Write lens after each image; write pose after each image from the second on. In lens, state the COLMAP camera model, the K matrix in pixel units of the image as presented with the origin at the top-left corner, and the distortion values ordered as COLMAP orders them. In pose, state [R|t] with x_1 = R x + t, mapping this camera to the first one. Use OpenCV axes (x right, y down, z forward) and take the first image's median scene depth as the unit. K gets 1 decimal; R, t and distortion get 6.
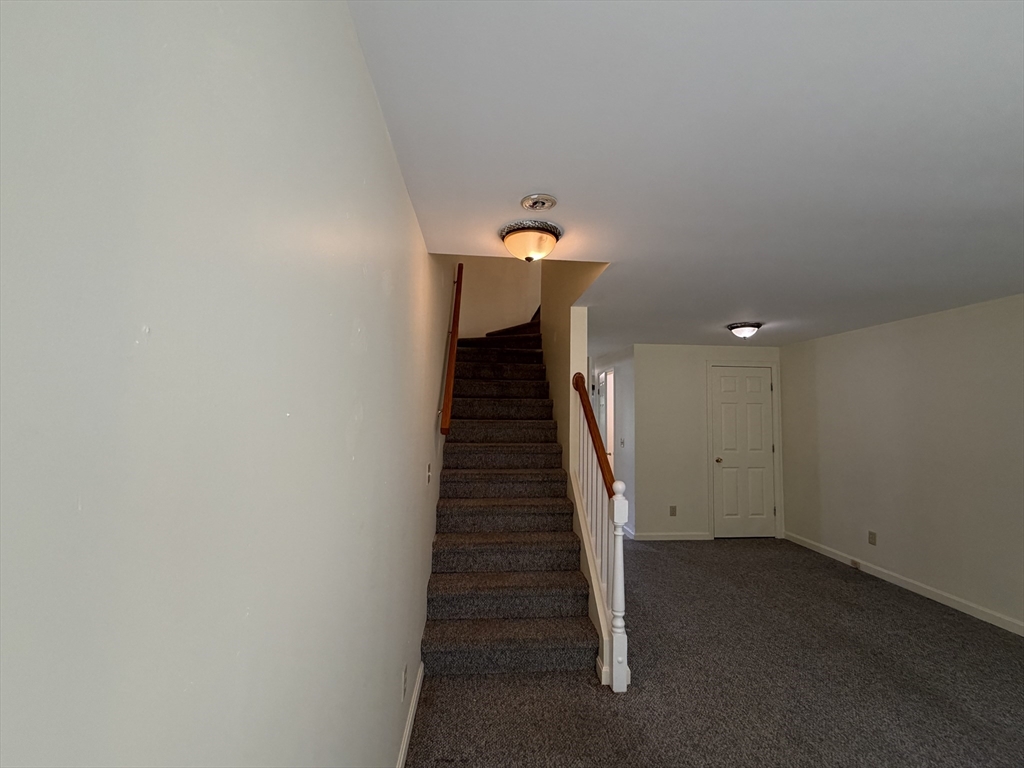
lens RADIAL K [[436.5, 0, 511.6], [0, 436.5, 382.6], [0, 0, 1]] dist [-0.000746, 0.000261]
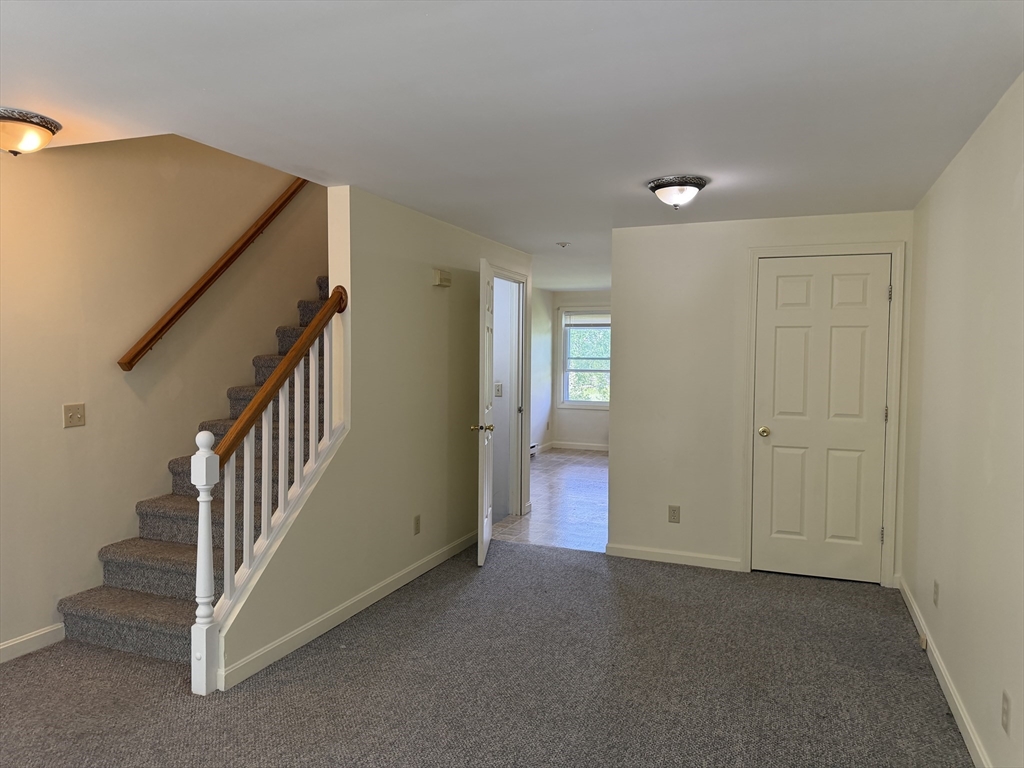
lens RADIAL K [[732.8, 0, 510.4], [0, 732.8, 383.2], [0, 0, 1]] dist [0.012150, -0.016435]
pose [[0.900930, 0.018424, -0.433573, 0.857720], [0.030305, 0.993988, 0.105210, 0.016490], [0.432905, -0.107927, 0.894955, 0.073842]]
